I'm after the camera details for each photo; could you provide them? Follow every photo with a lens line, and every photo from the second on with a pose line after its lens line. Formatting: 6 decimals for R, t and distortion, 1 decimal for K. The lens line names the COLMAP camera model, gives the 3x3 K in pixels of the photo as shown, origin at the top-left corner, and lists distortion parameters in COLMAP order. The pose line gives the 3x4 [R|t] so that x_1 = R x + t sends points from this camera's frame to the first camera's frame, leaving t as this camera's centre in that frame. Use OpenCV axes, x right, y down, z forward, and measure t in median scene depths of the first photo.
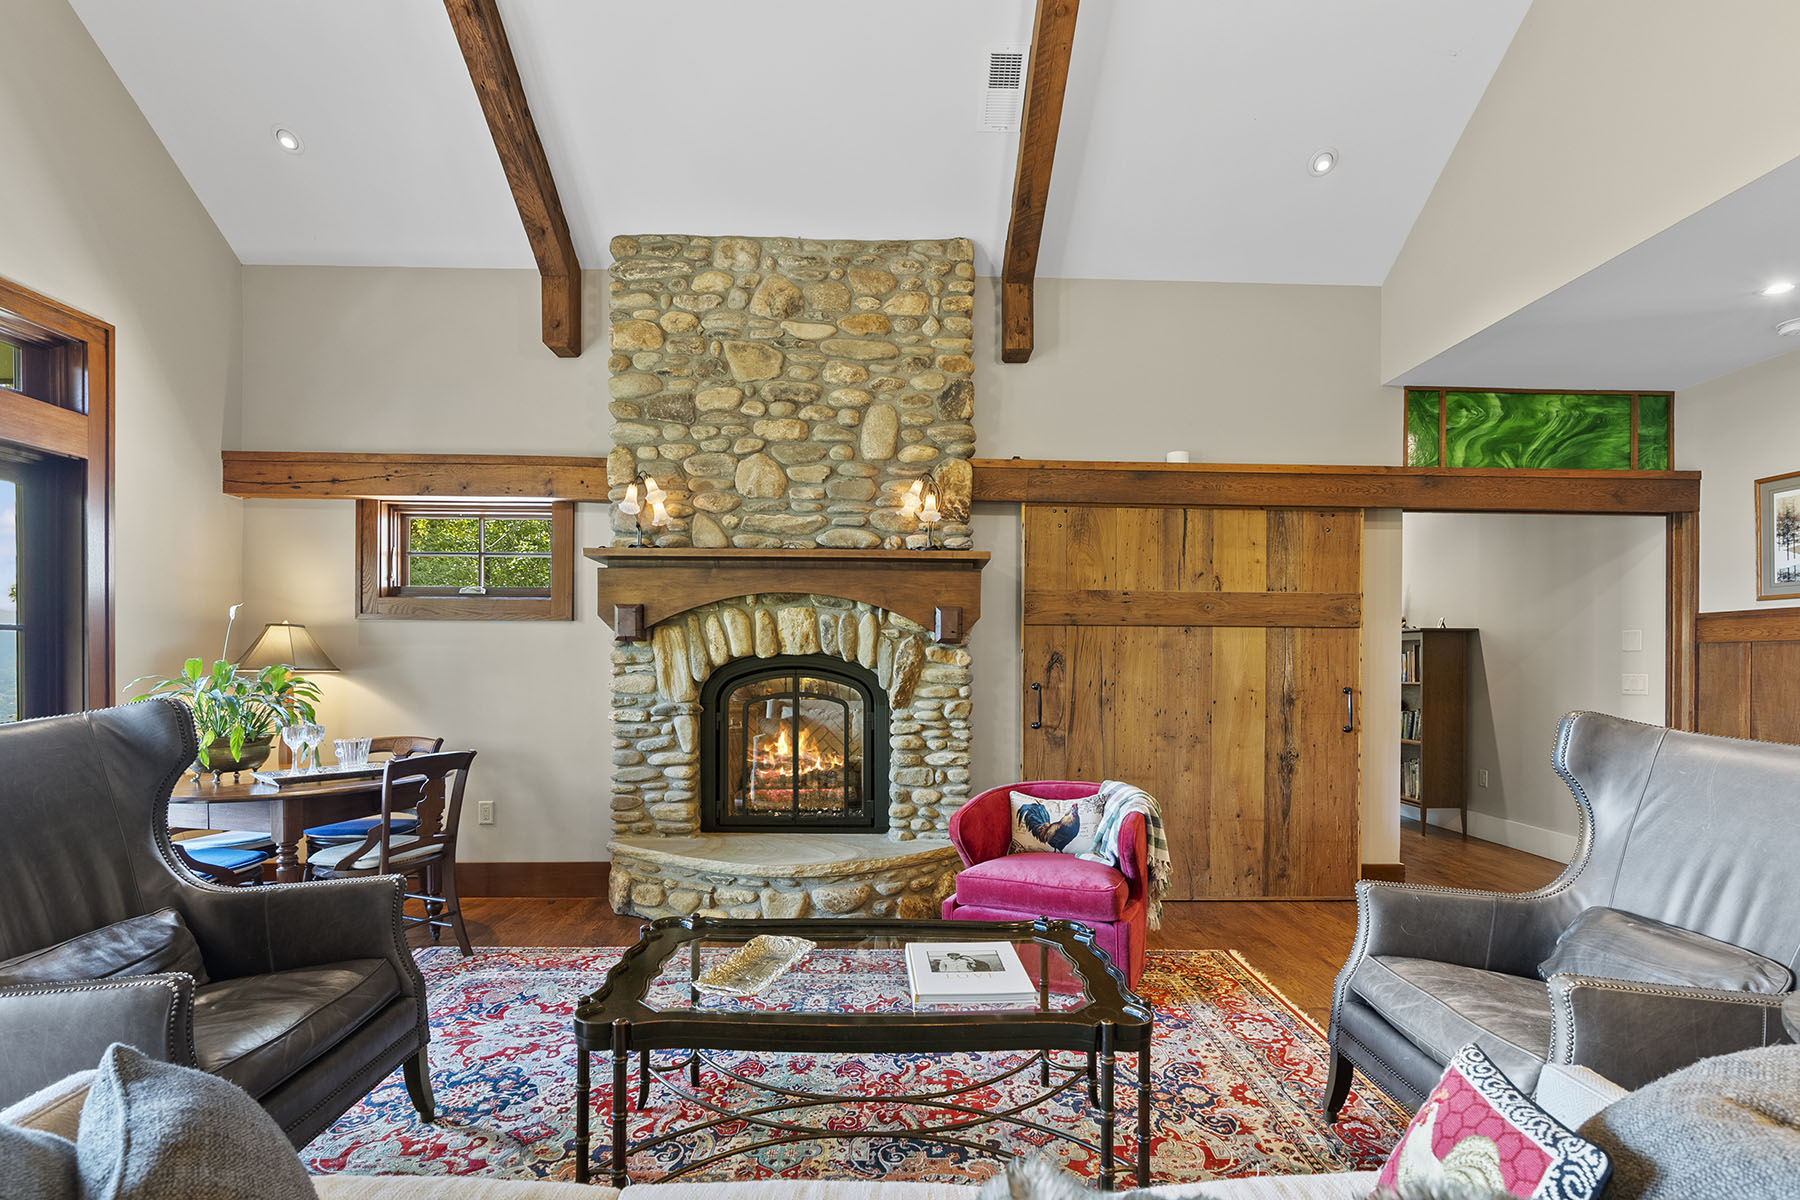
lens RADIAL K [[809.3, 0, 932.5], [0, 809.3, 675.3], [0, 0, 1]] dist [-0.011311, 0.003118]
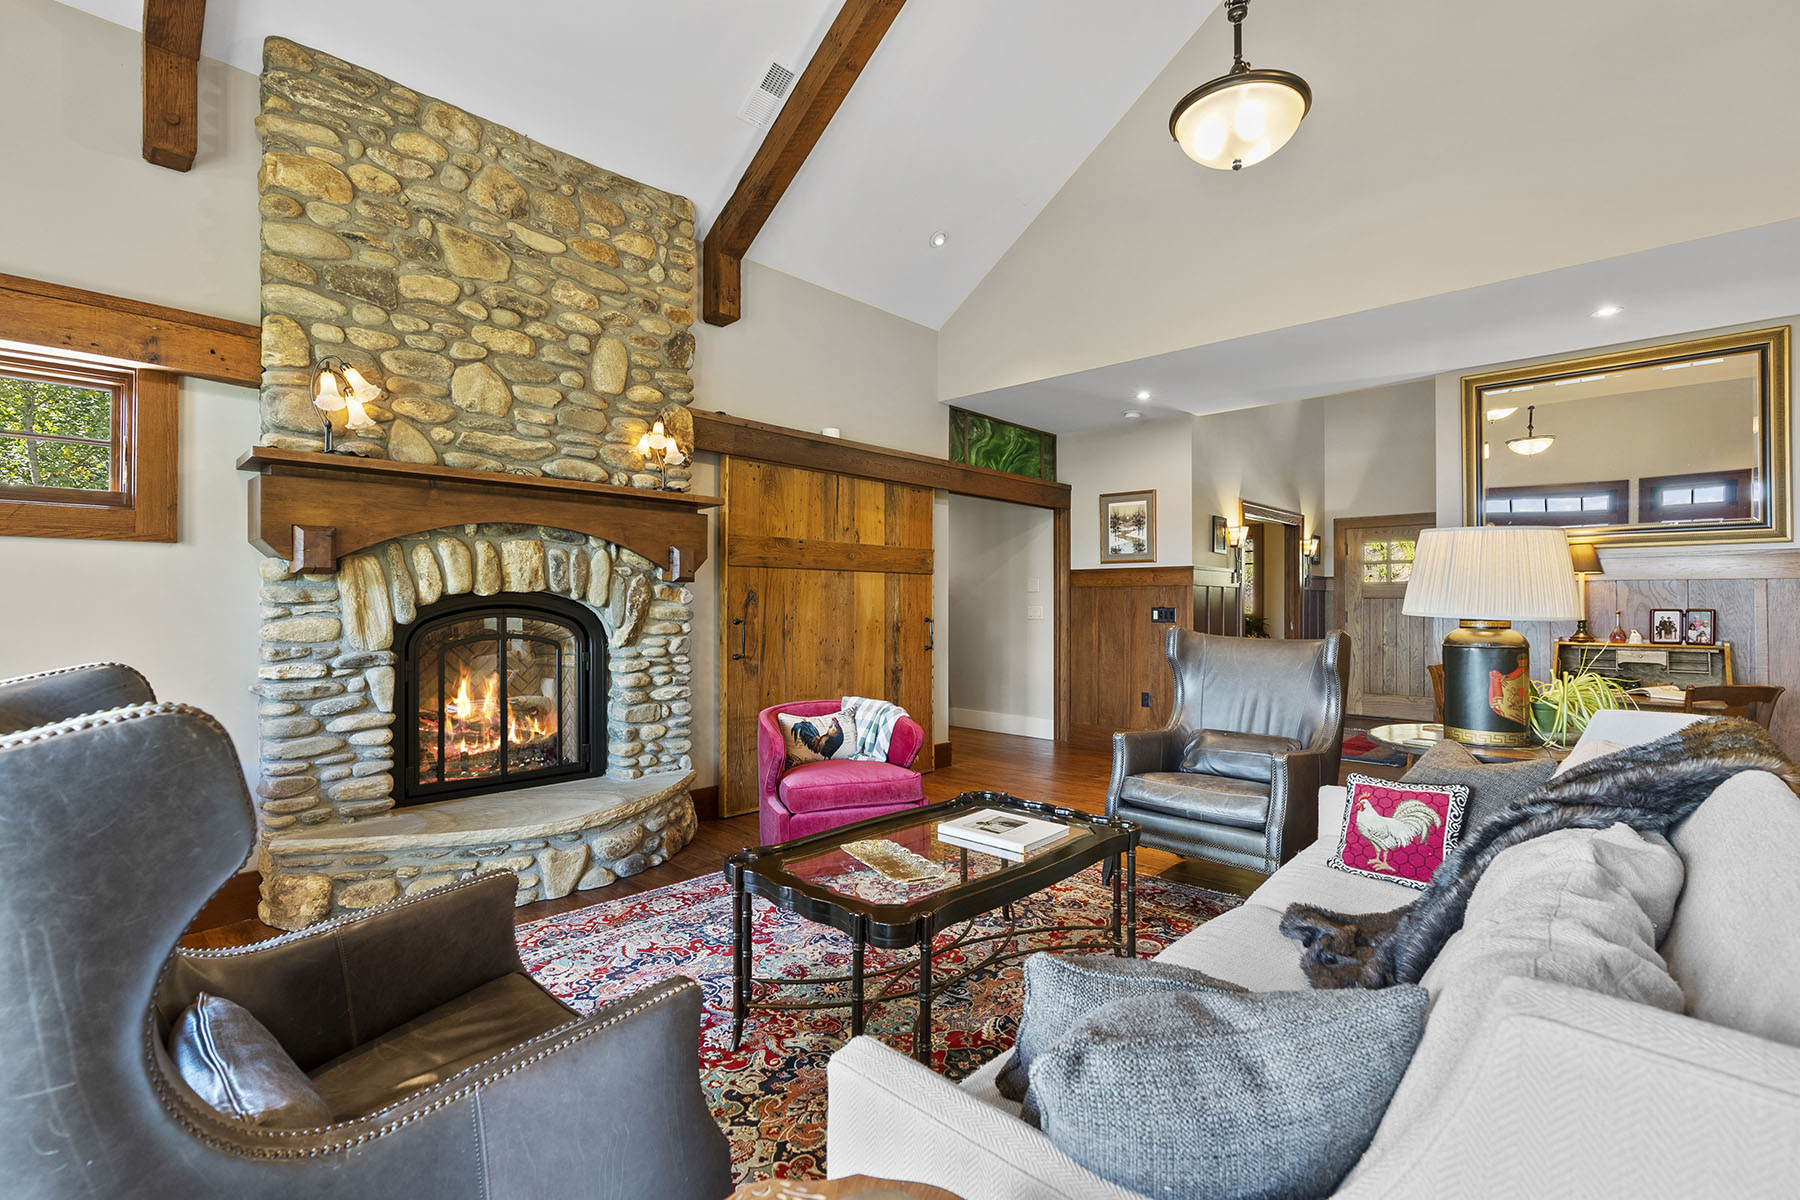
lens RADIAL K [[809.3, 0, 904.1], [0, 809.3, 595.3], [0, 0, 1]] dist [-0.011311, 0.003118]
pose [[0.704534, 0.001914, 0.709667, -0.509684], [0.006501, 0.999937, -0.009150, -0.011035], [-0.709640, 0.011060, 0.704477, 0.059708]]
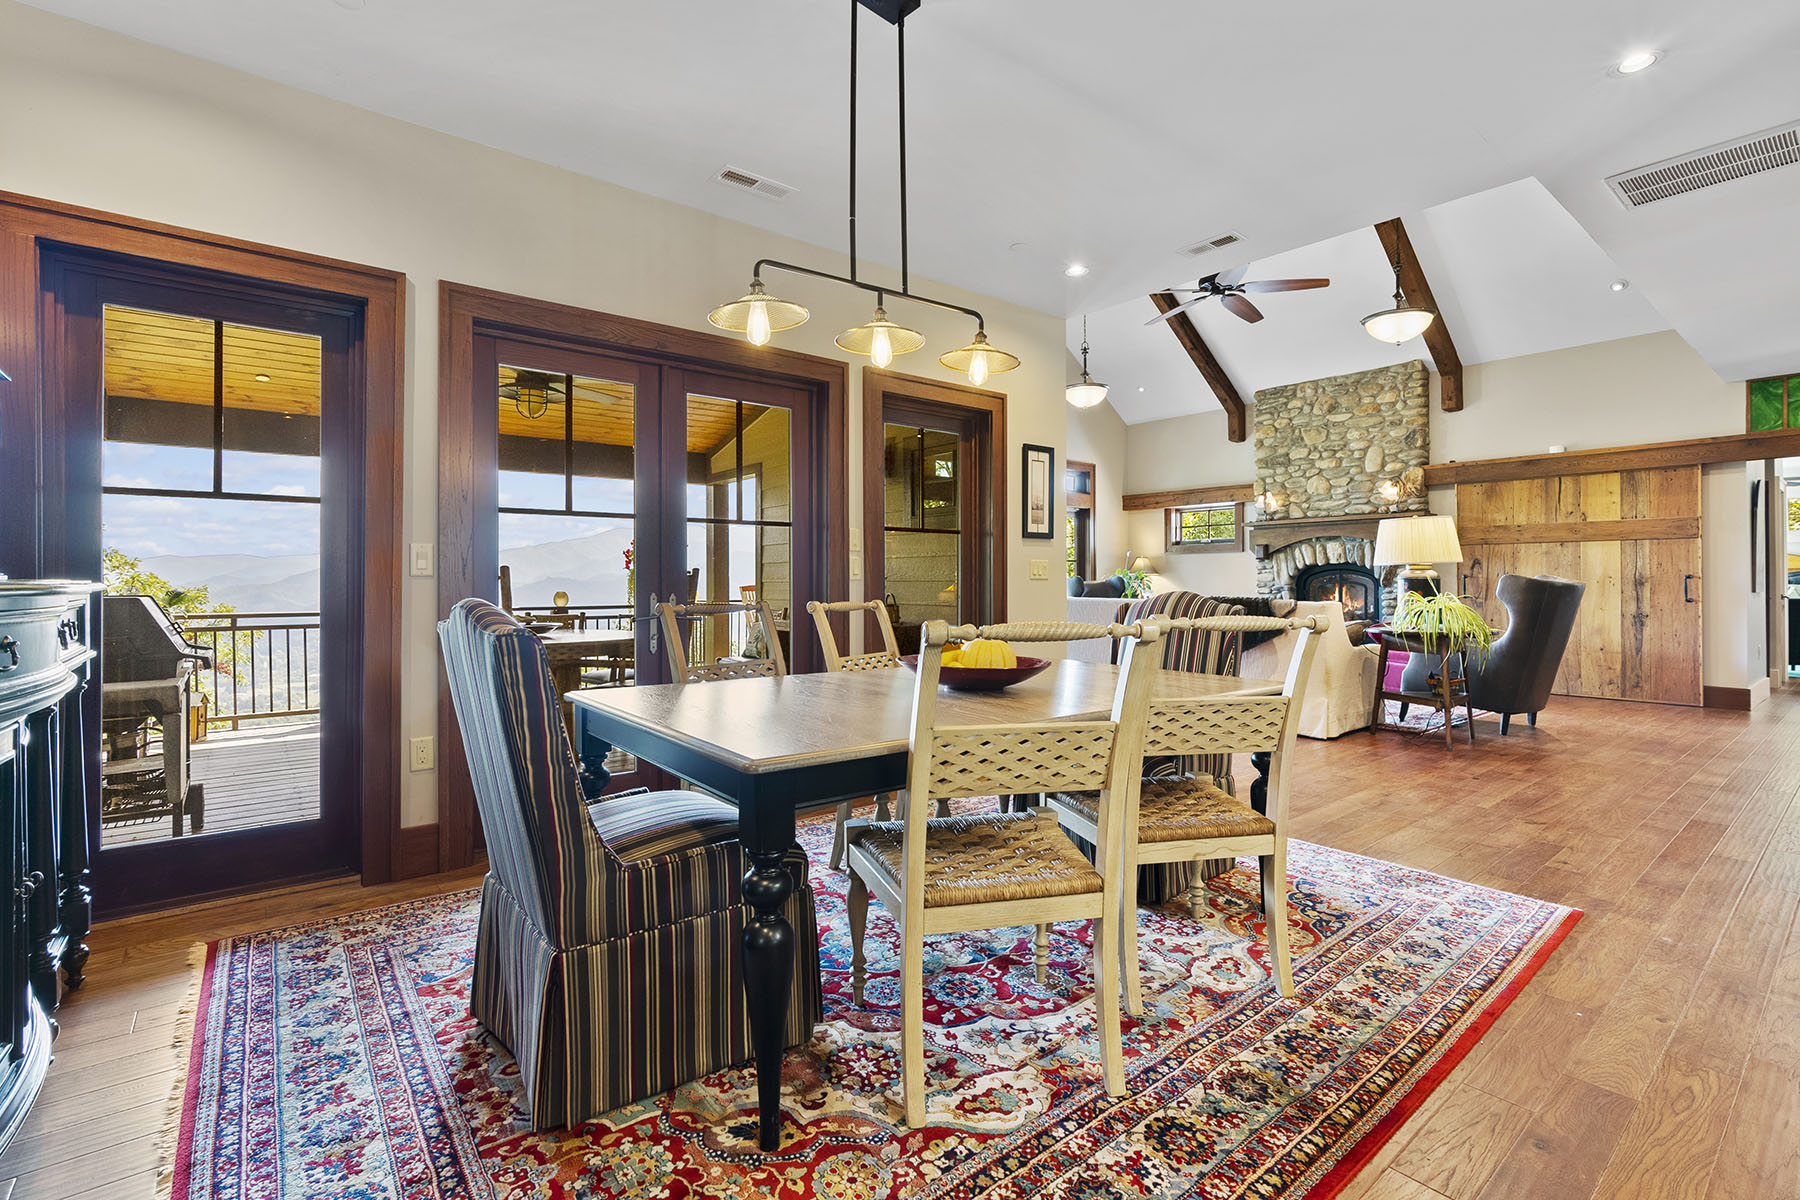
lens RADIAL K [[809.3, 0, 902.7], [0, 809.3, 577.7], [0, 0, 1]] dist [-0.011311, 0.003118]
pose [[0.607106, -0.011464, -0.794538, 0.873903], [-0.000657, 0.999888, -0.014929, 0.048002], [0.794621, 0.009585, 0.607030, -1.297581]]
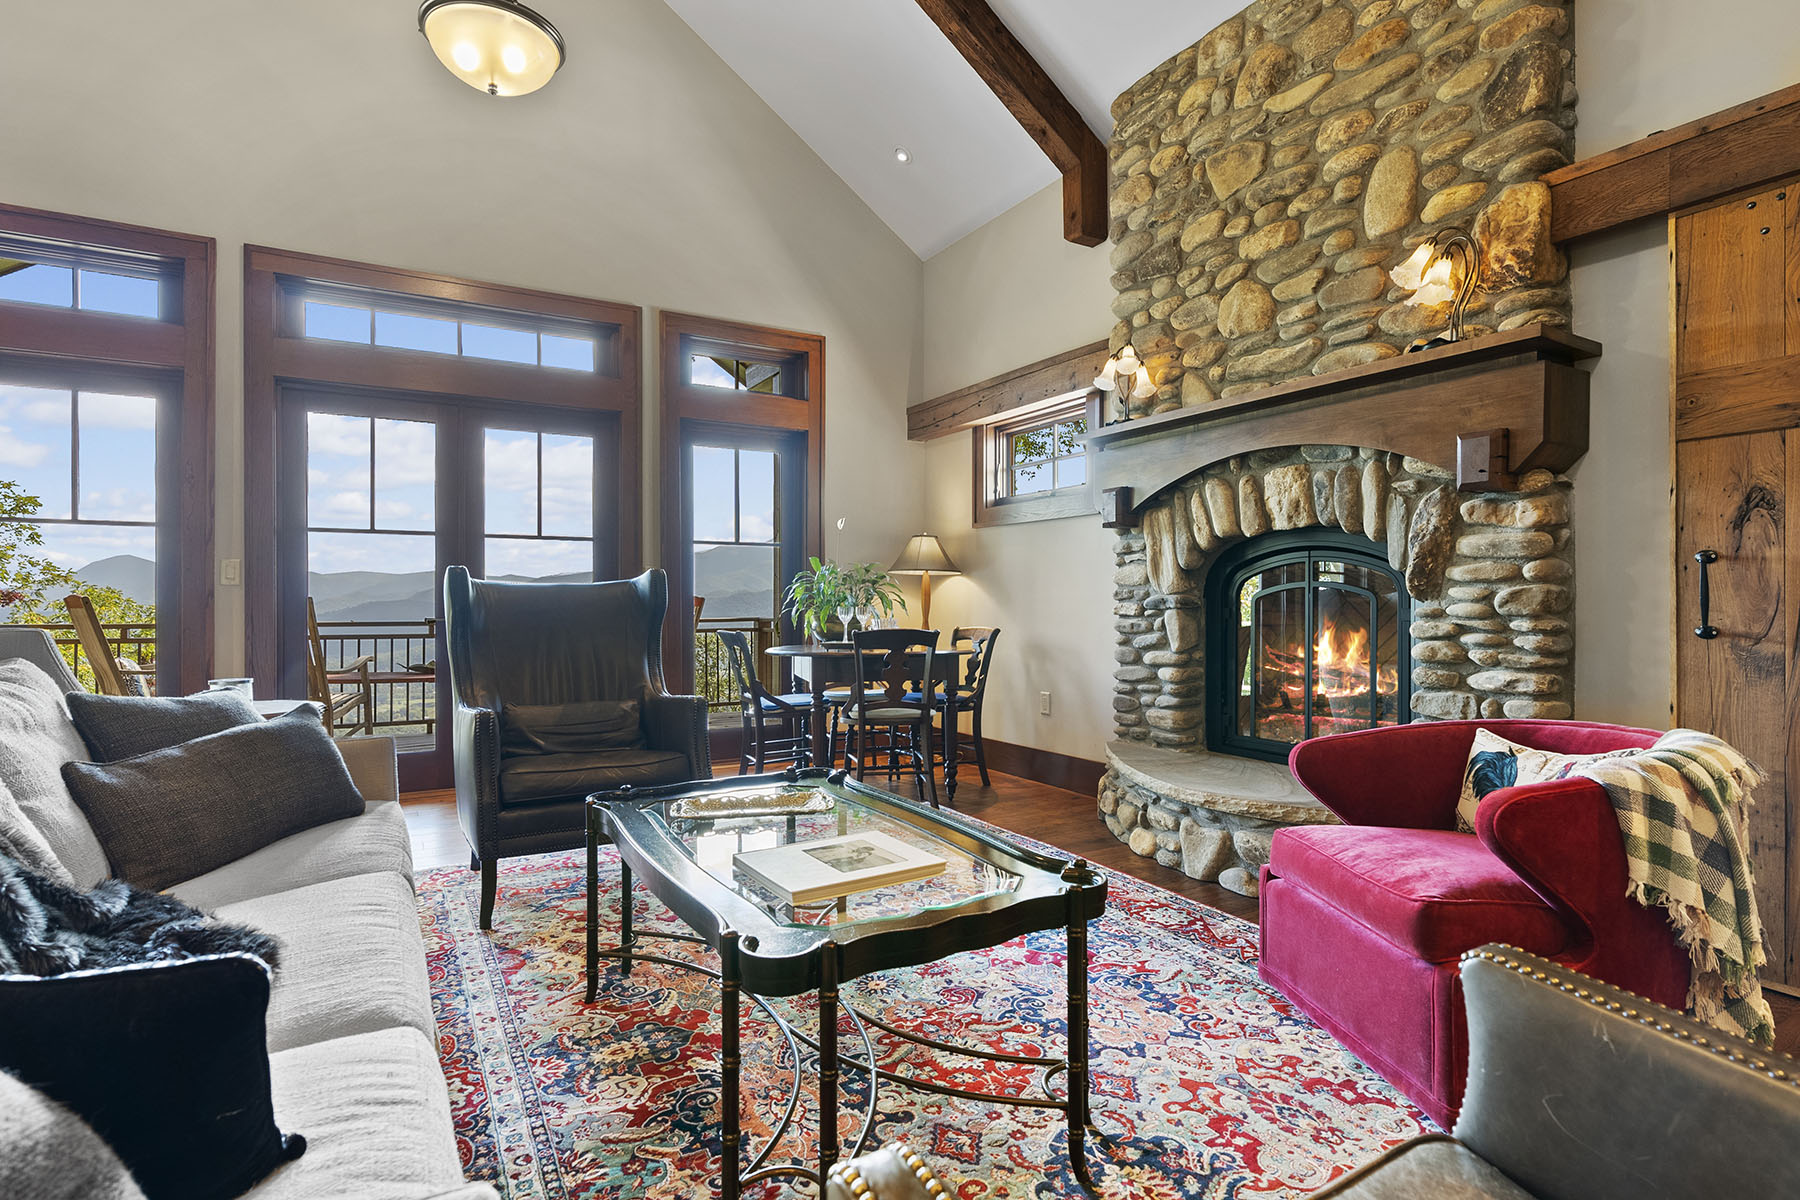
lens RADIAL K [[894.4, 0, 897.7], [0, 894.4, 600.0], [0, 0, 1]] dist [-0.002168, 0.000651]
pose [[0.480730, -0.006952, -0.876841, 0.391077], [-0.001834, 0.999958, -0.008933, 0.048690], [0.876867, 0.005902, 0.480697, 0.279281]]
